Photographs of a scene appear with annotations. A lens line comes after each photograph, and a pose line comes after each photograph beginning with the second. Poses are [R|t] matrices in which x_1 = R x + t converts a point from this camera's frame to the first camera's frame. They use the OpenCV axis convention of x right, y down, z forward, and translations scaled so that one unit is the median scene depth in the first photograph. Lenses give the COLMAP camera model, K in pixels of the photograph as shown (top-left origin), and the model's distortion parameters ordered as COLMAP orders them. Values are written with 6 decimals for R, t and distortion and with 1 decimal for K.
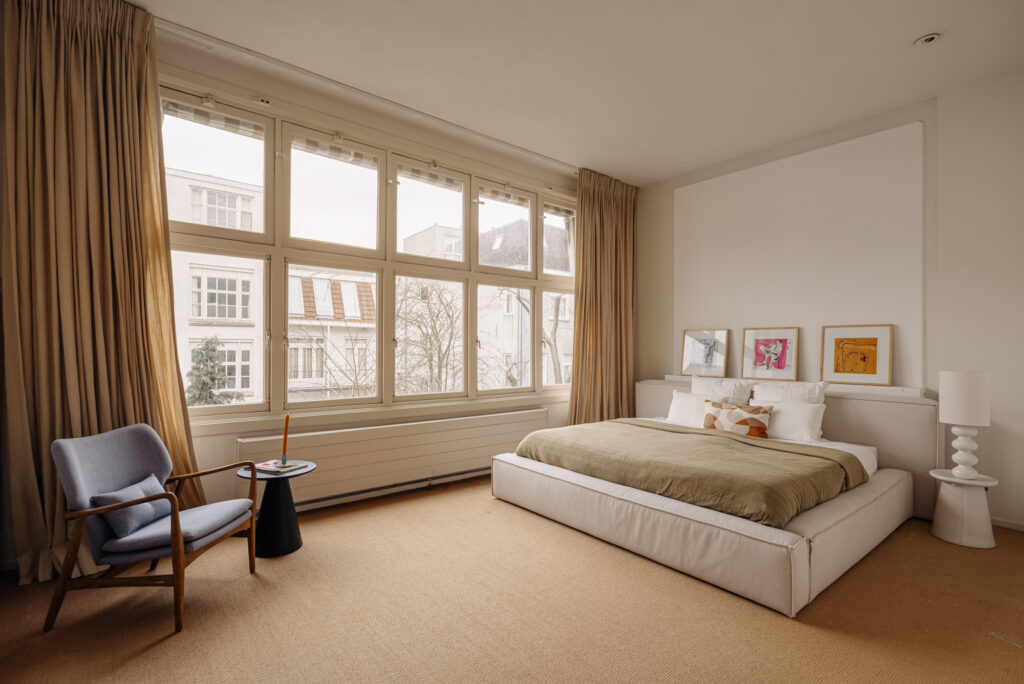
lens RADIAL K [[478.8, 0, 511.8], [0, 478.8, 347.1], [0, 0, 1]] dist [0.000749, 0.000319]
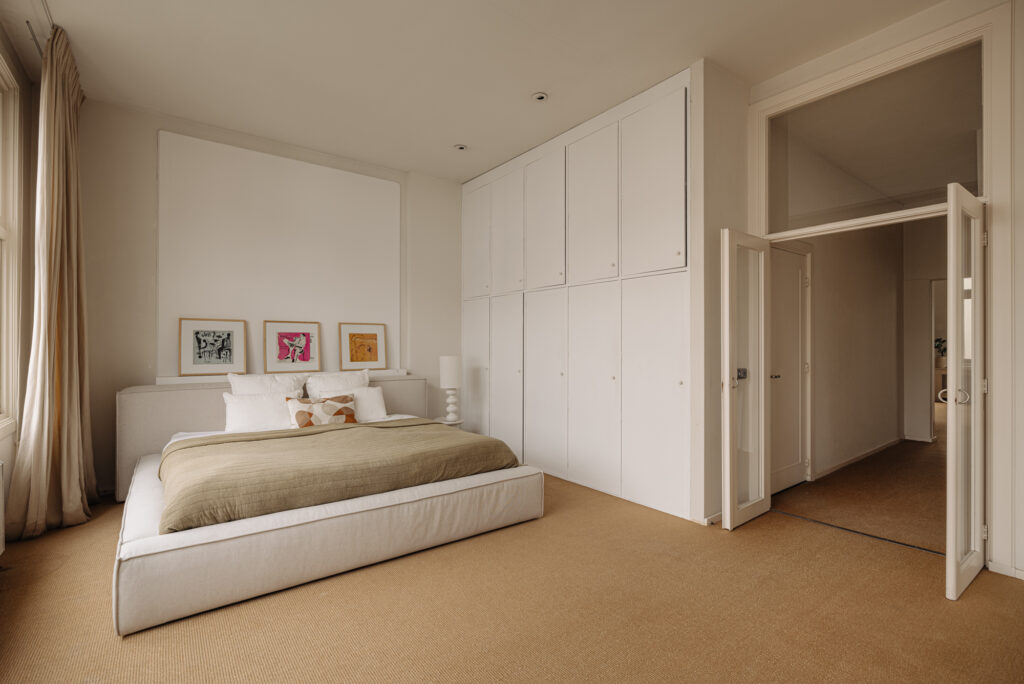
lens RADIAL K [[470.4, 0, 509.7], [0, 470.4, 338.9], [0, 0, 1]] dist [0.002438, 0.000337]
pose [[0.054091, 0.003966, 0.998528, -0.505292], [-0.002613, 0.999989, -0.003830, -0.000902], [-0.998533, -0.002402, 0.054101, 0.554366]]
